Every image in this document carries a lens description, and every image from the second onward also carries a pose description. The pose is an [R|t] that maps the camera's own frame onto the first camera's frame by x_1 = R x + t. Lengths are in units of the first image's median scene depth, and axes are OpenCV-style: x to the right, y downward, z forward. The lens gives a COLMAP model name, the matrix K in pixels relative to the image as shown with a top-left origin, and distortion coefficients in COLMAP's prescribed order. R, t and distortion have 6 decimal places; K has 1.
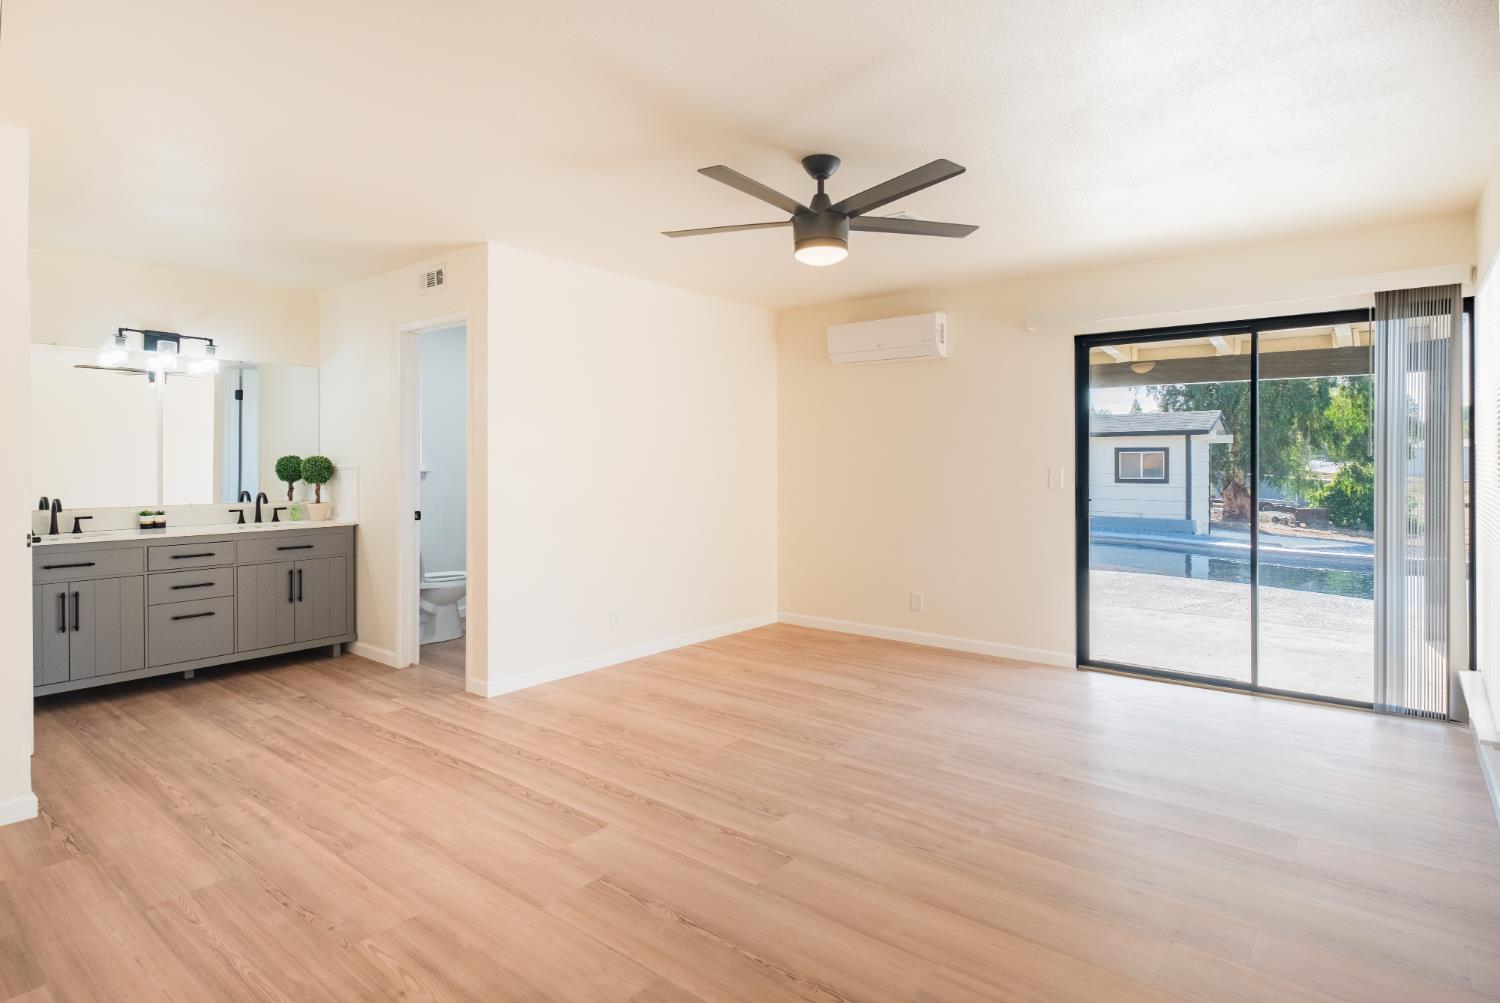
lens RADIAL K [[779.0, 0, 750.0], [0, 779.0, 501.5], [0, 0, 1]] dist [0.001384, 0.000363]
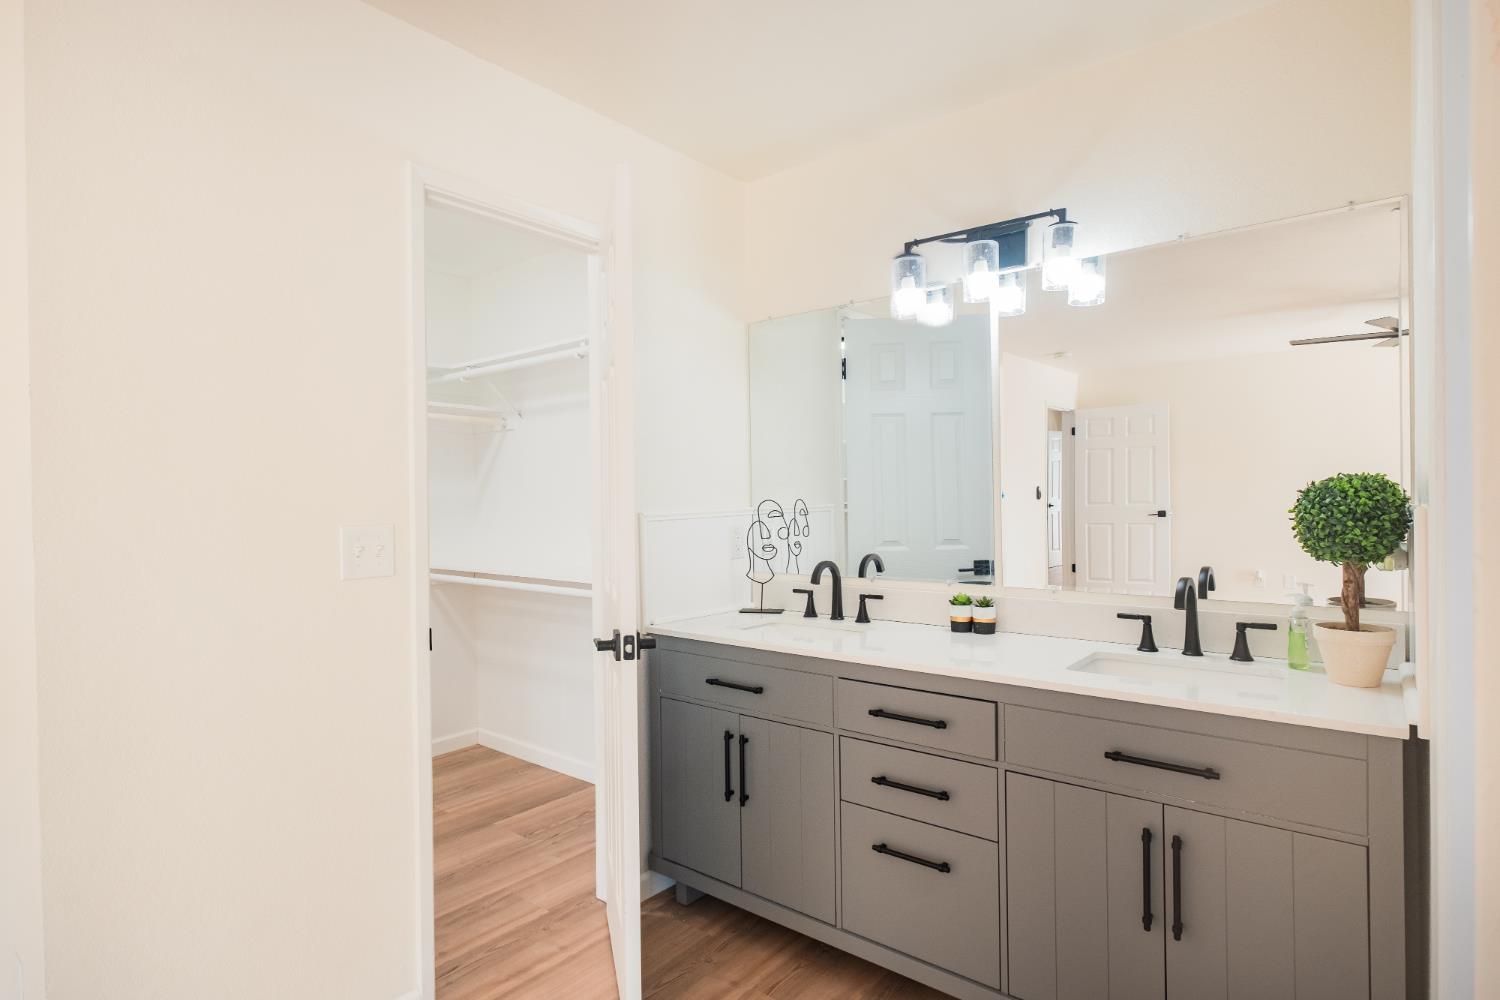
lens RADIAL K [[779.0, 0, 750.0], [0, 779.0, 500.0], [0, 0, 1]] dist [0.001384, 0.000363]
pose [[-0.014018, 0.001152, -0.999901, -0.269680], [-0.045193, 0.998977, 0.001785, -0.043390], [0.998880, 0.045213, -0.013951, 0.858765]]
